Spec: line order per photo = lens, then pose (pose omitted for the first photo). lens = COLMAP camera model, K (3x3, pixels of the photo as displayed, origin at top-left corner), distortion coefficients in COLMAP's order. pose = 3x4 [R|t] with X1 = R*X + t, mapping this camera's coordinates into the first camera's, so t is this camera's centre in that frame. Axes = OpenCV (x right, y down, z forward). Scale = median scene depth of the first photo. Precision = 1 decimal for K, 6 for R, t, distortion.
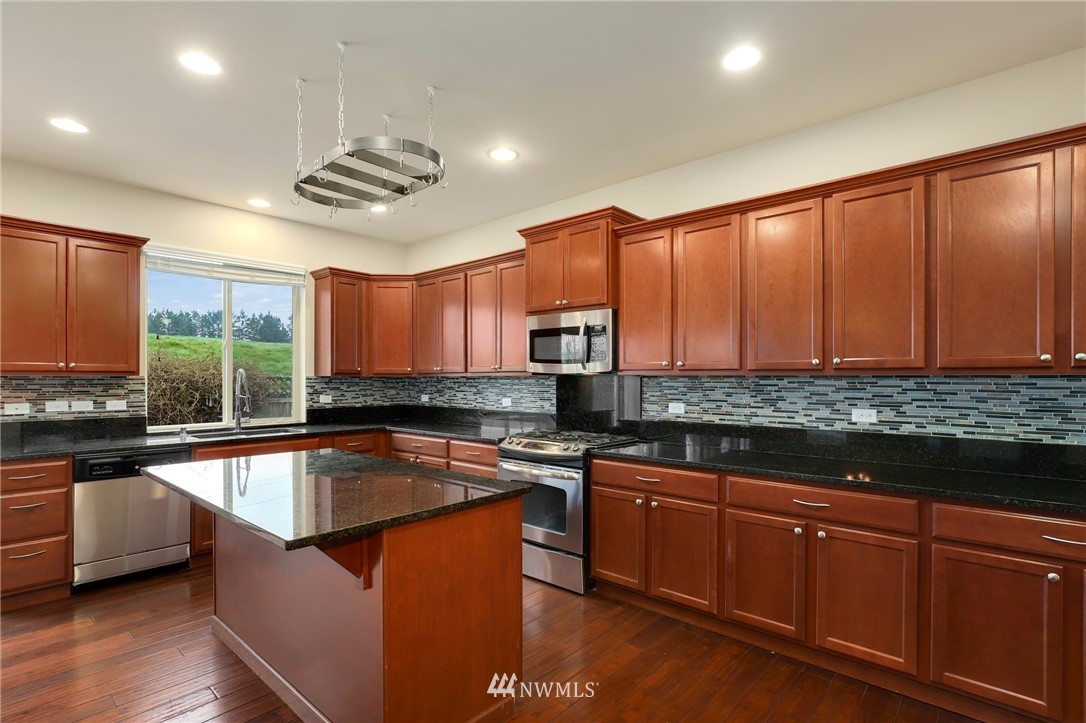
lens RADIAL K [[524.9, 0, 544.0], [0, 524.9, 381.0], [0, 0, 1]] dist [-0.009734, 0.004139]
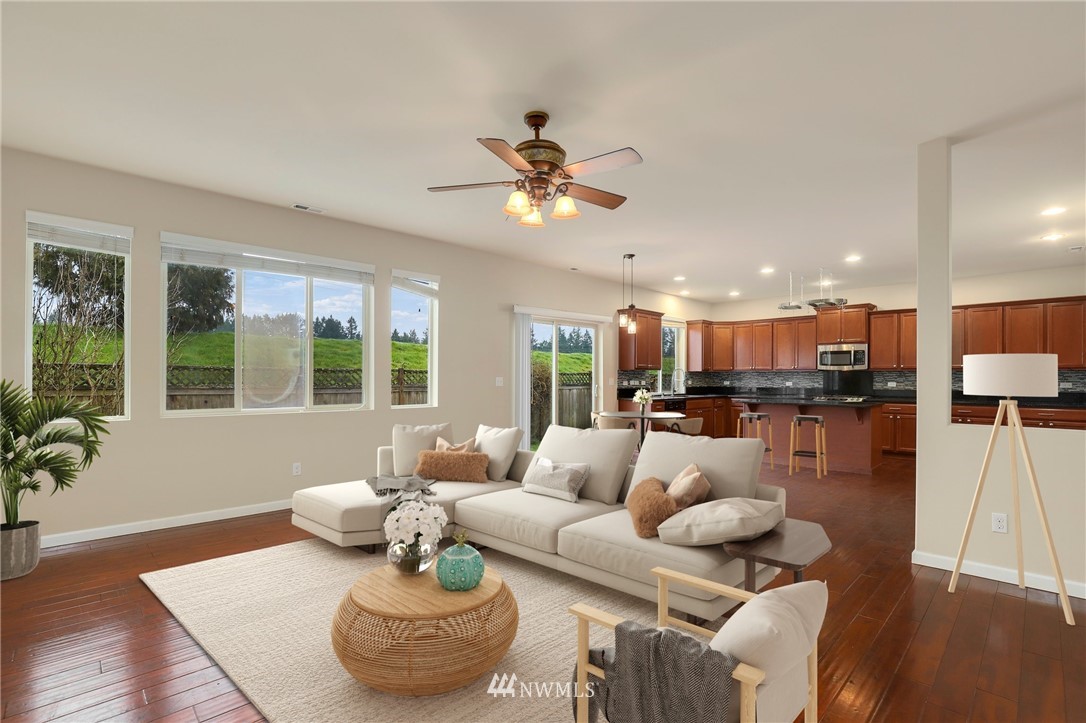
lens RADIAL K [[505.4, 0, 557.1], [0, 505.4, 372.7], [0, 0, 1]] dist [-0.014051, 0.000015]
pose [[0.999612, 0.003401, -0.027632, -1.179155], [-0.003830, 0.999873, -0.015472, 0.038663], [0.027576, 0.015572, 0.999498, -1.311506]]
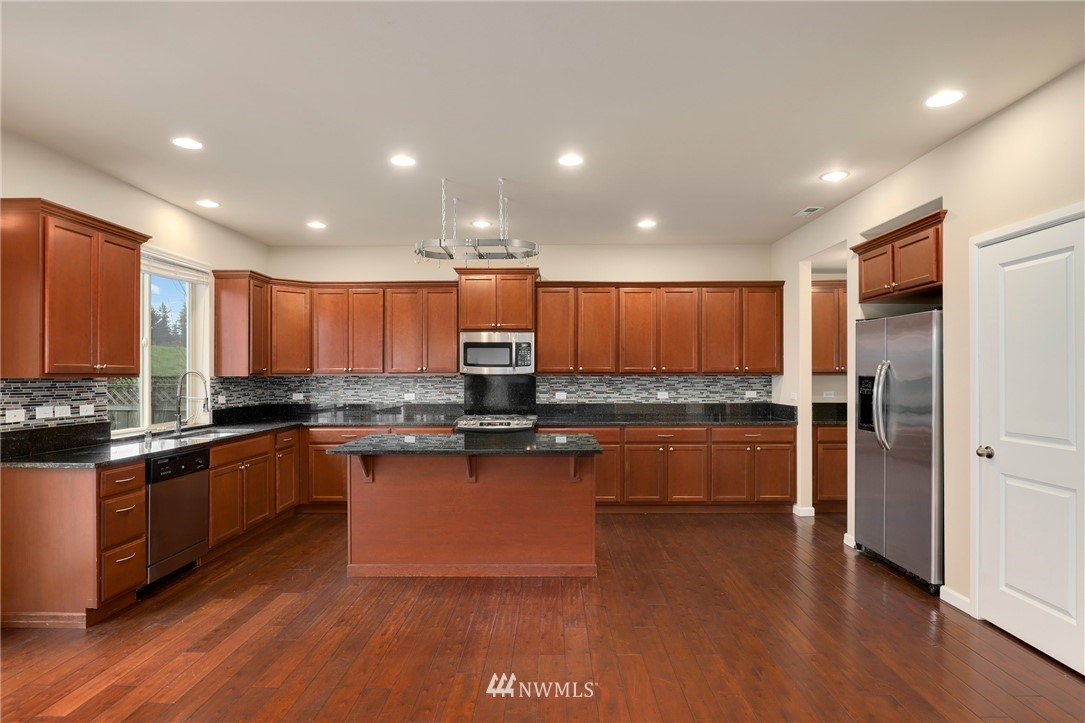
lens RADIAL K [[587.5, 0, 545.7], [0, 587.5, 374.0], [0, 0, 1]] dist [-0.014273, 0.004266]
pose [[0.750119, -0.002551, 0.661298, -0.921428], [0.006461, 0.999973, -0.003471, -0.007481], [-0.661271, 0.006876, 0.750115, -0.301441]]
